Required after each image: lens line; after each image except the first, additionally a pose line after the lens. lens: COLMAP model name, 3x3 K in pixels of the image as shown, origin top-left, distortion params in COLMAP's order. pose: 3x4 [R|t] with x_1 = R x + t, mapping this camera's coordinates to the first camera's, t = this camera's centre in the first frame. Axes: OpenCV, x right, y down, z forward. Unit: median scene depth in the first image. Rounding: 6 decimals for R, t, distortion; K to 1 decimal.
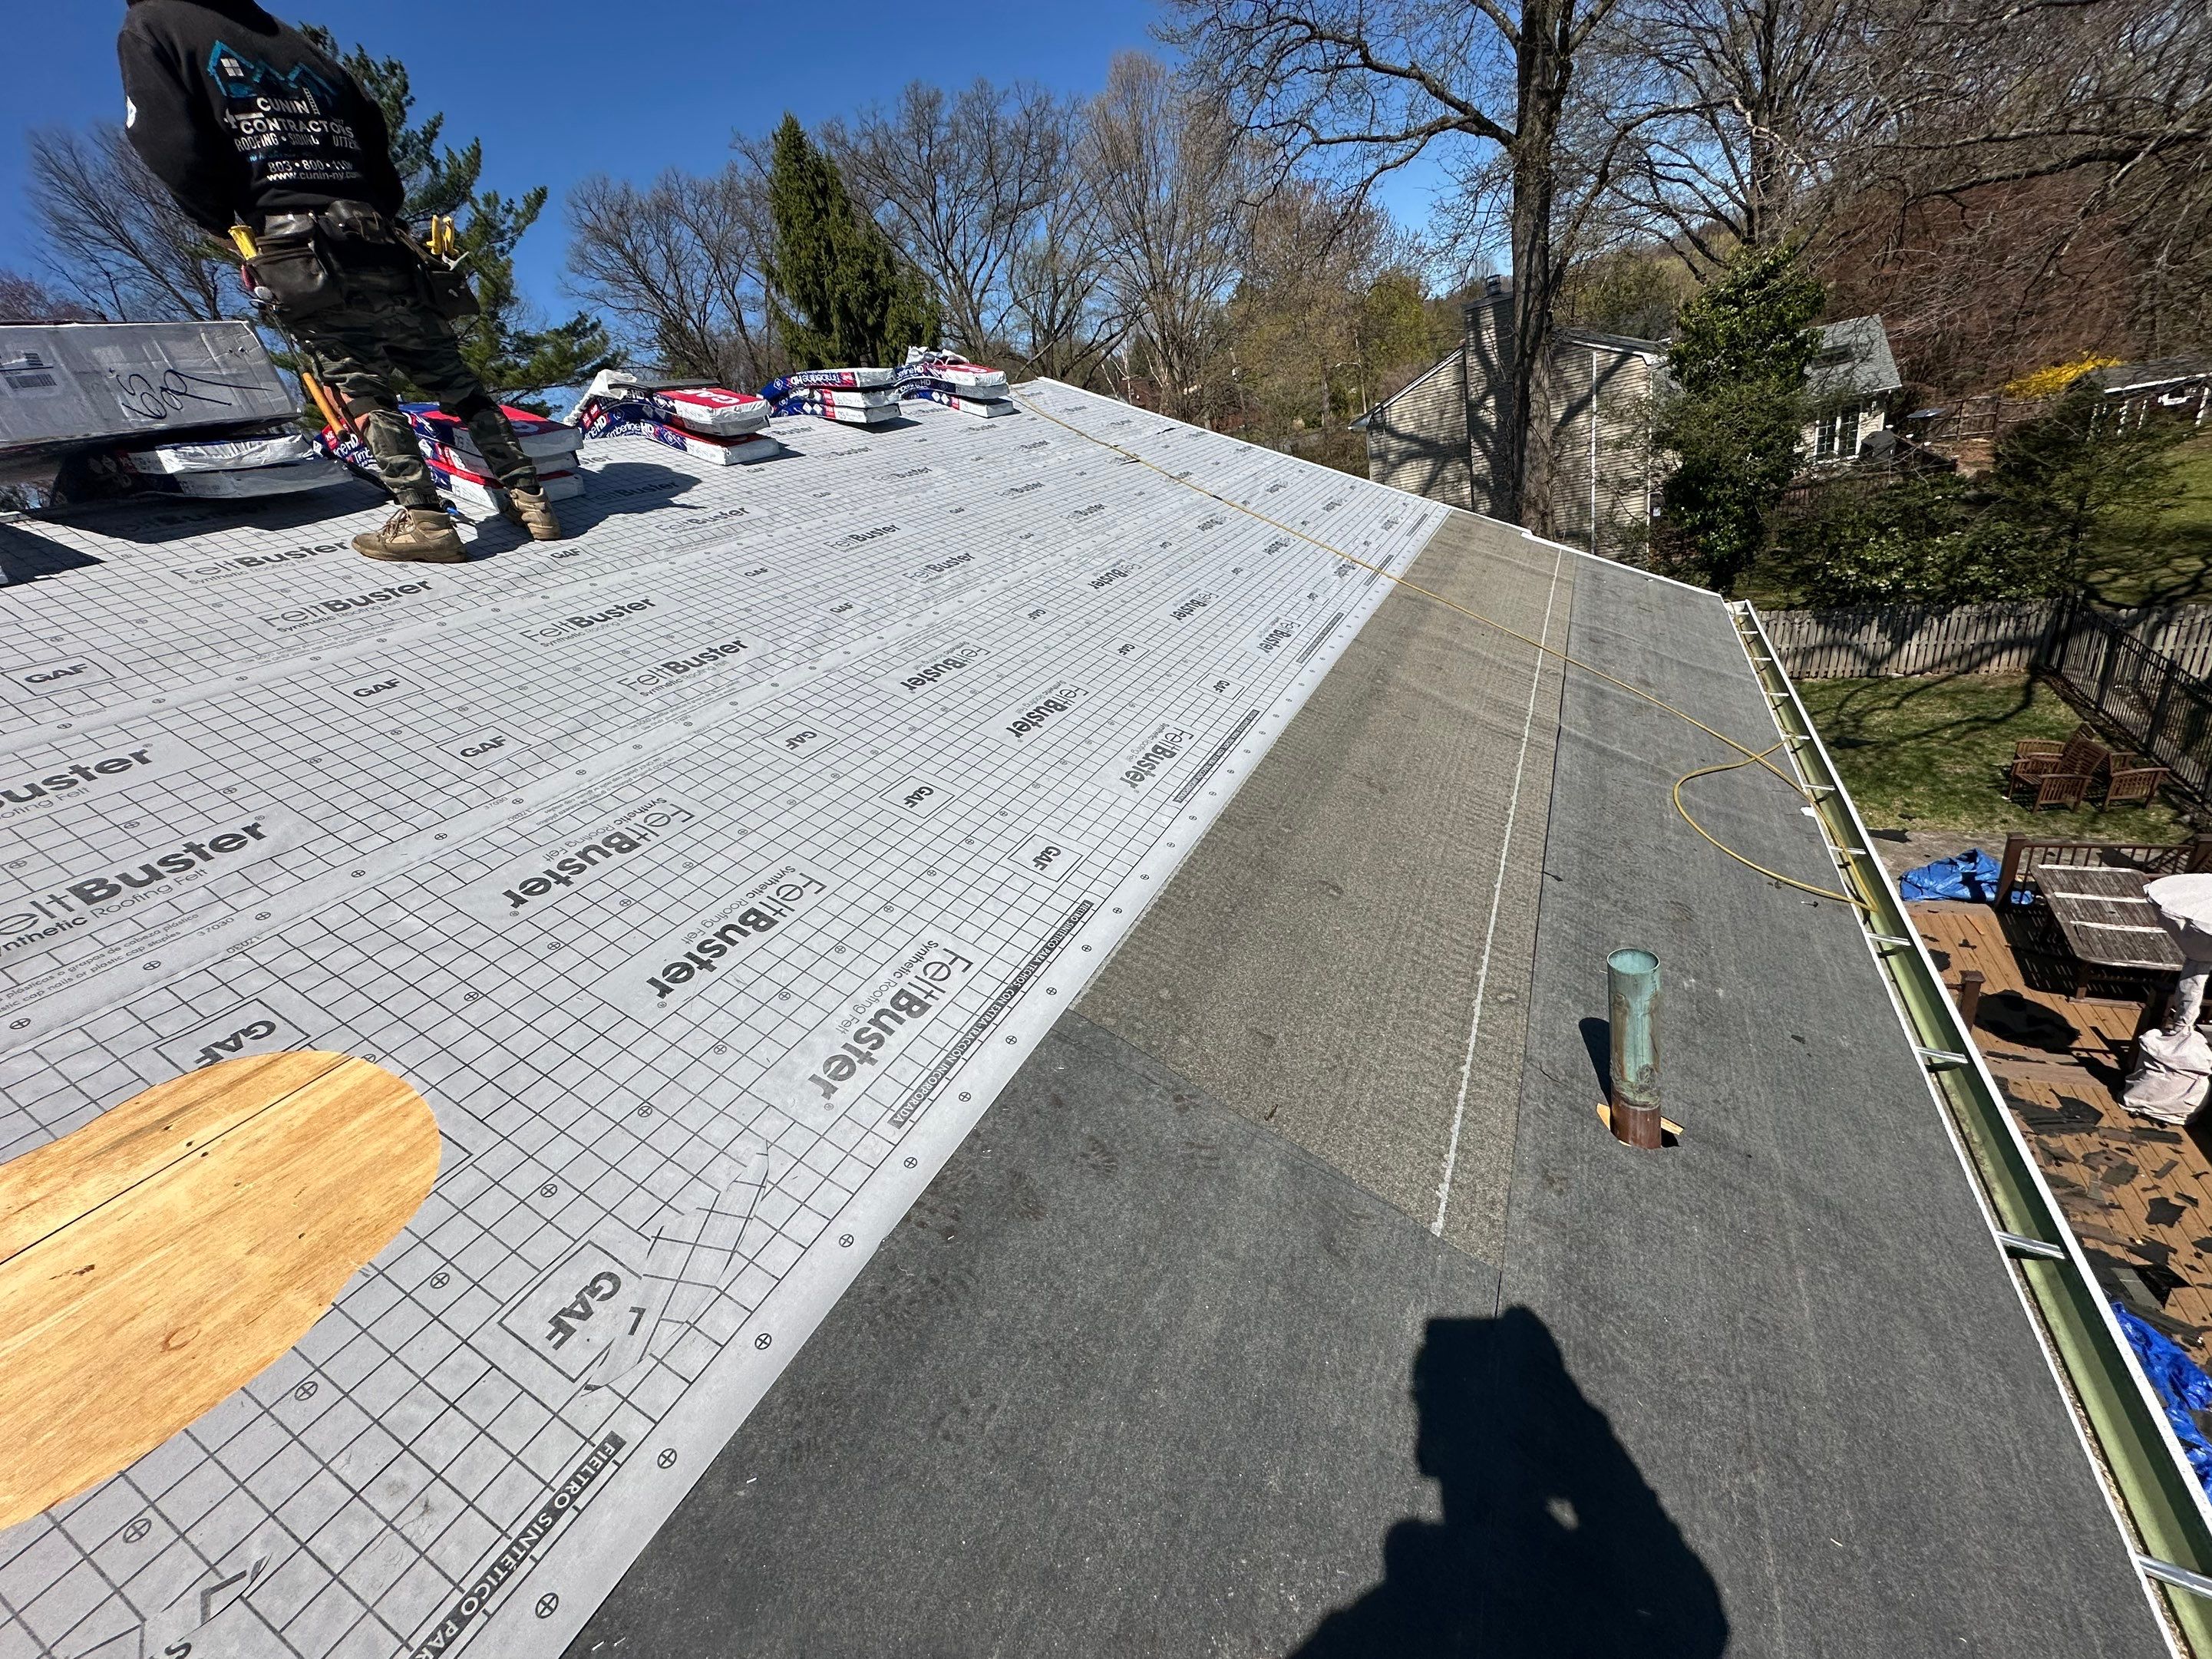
lens RADIAL K [[877.3, 0, 1106.0], [0, 877.3, 829.5], [0, 0, 1]] dist [-0.002935, 0.000466]
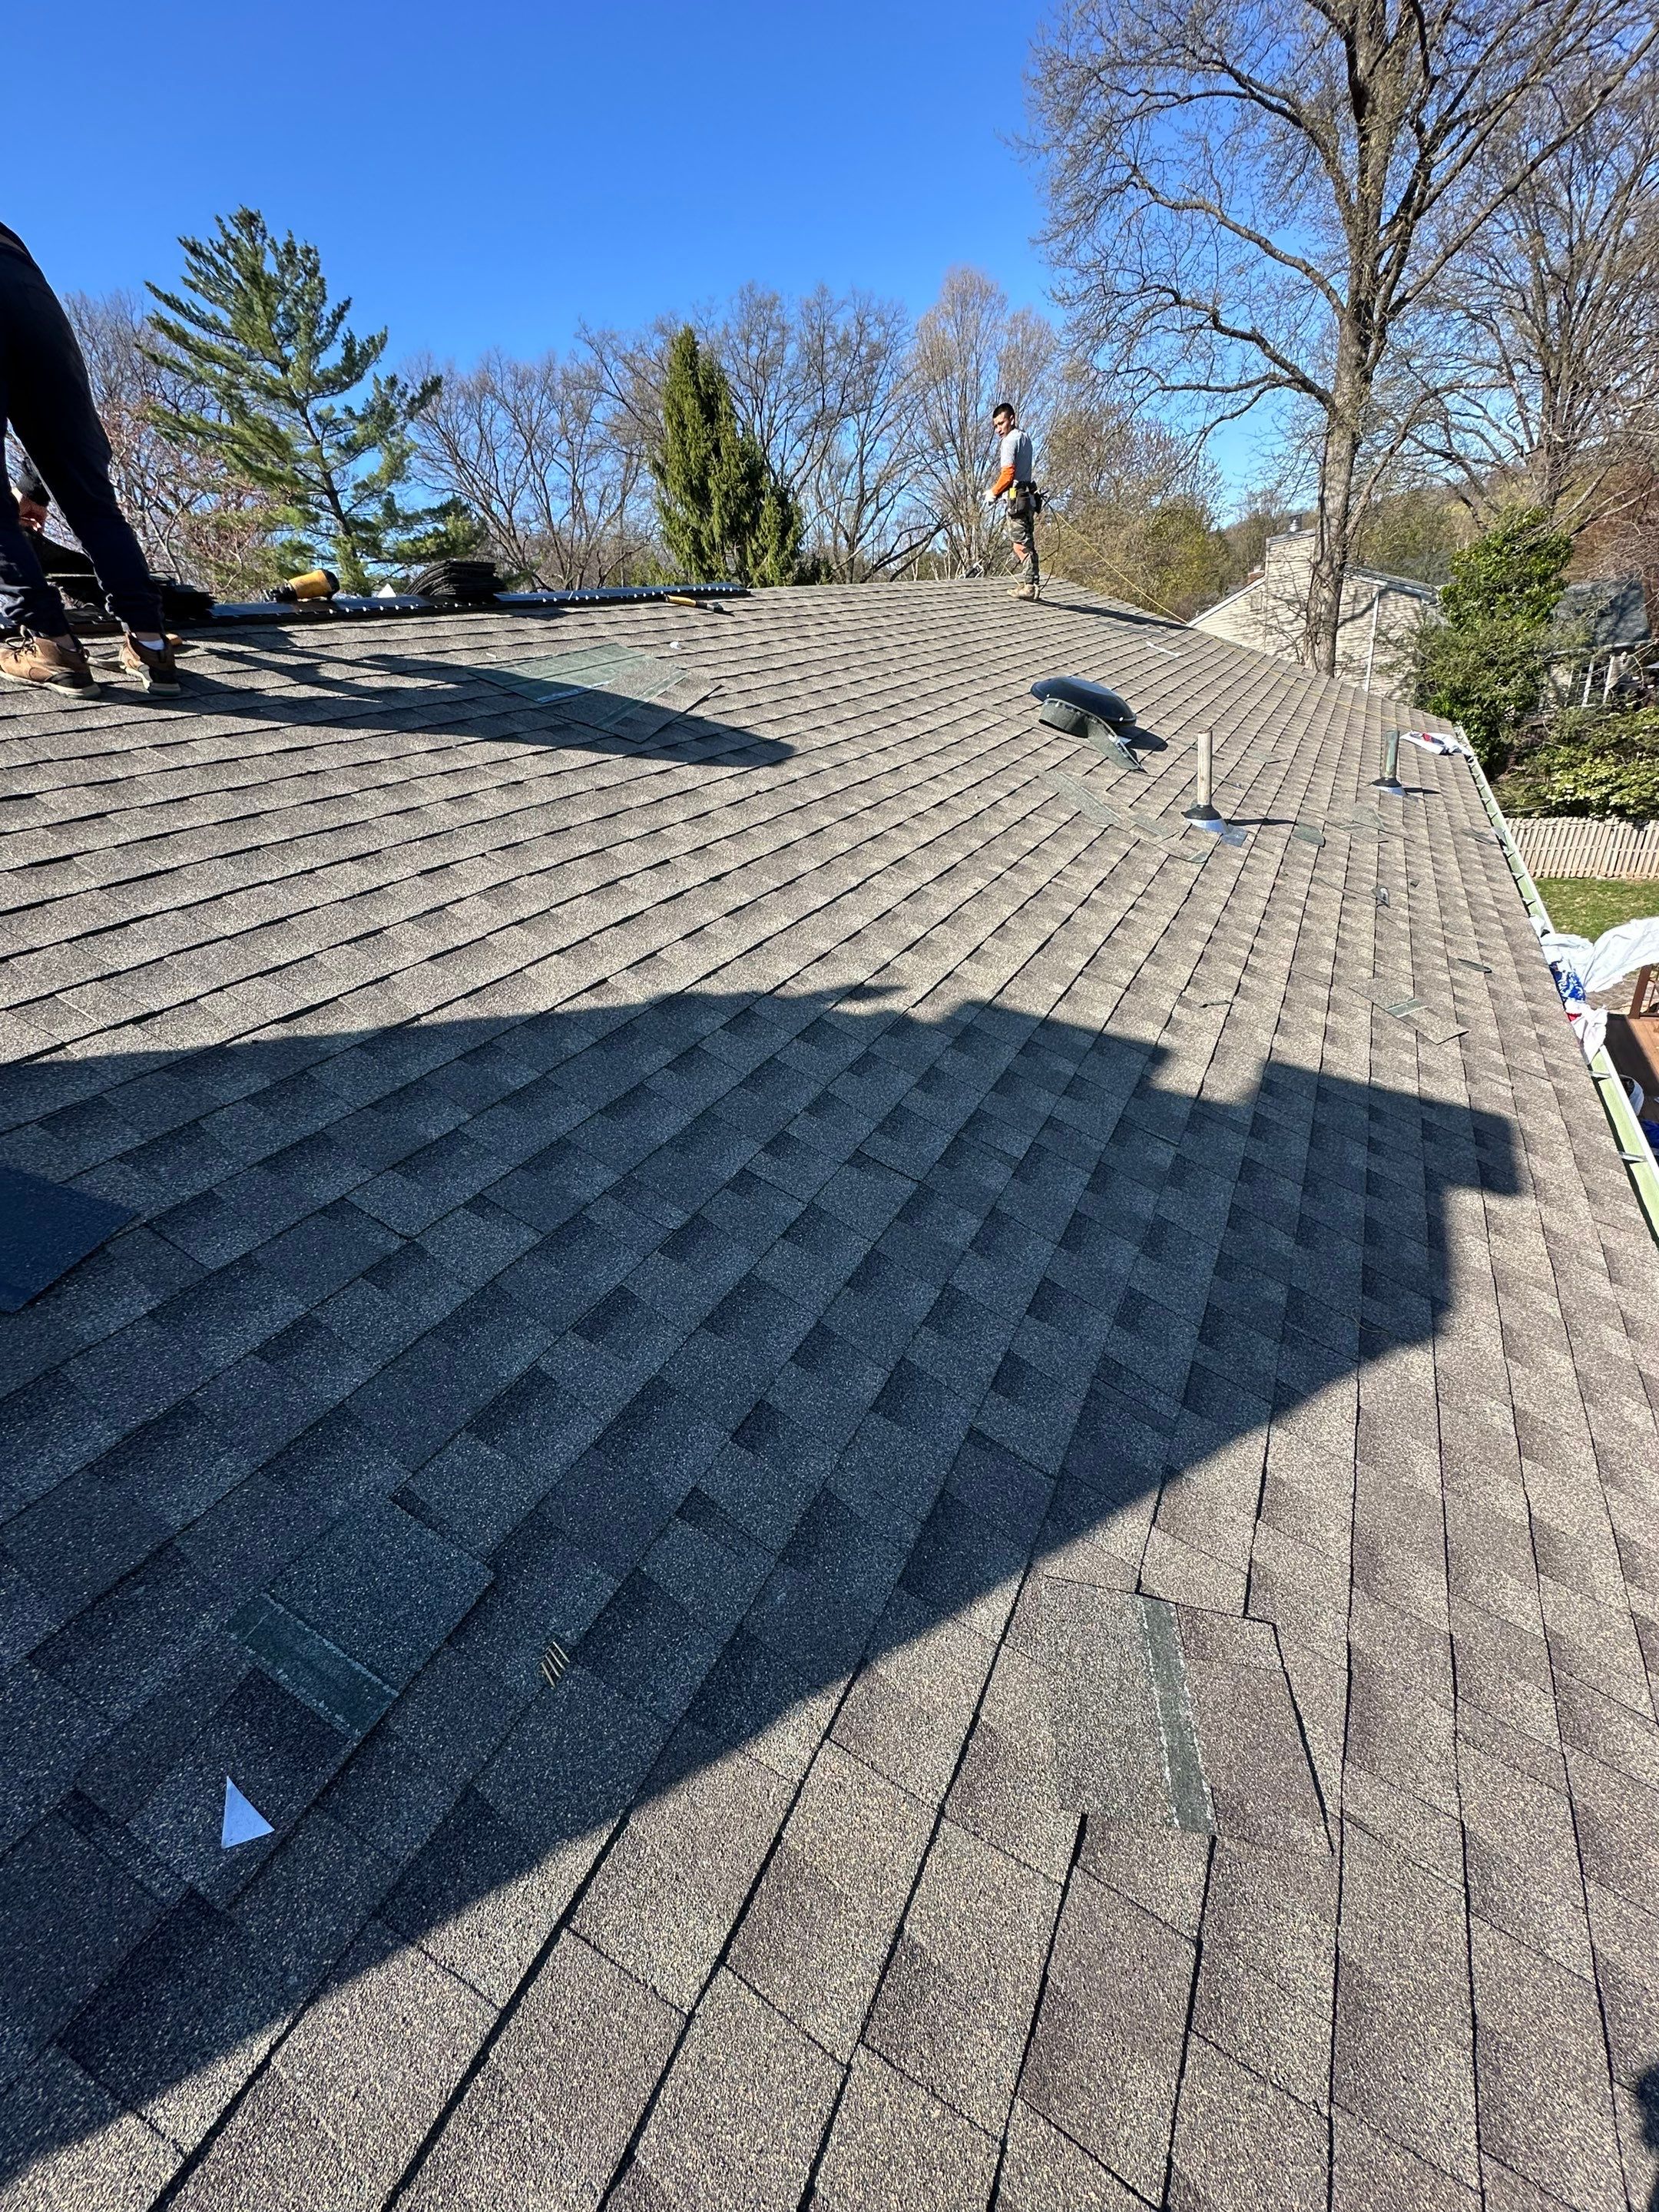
lens RADIAL K [[877.4, 0, 820.9], [0, 877.4, 1121.7], [0, 0, 1]] dist [-0.002935, 0.000466]
pose [[0.997662, 0.067913, -0.007684, -0.091547], [-0.067237, 0.995418, 0.067990, 0.100017], [0.012266, -0.067314, 0.997656, -0.163907]]
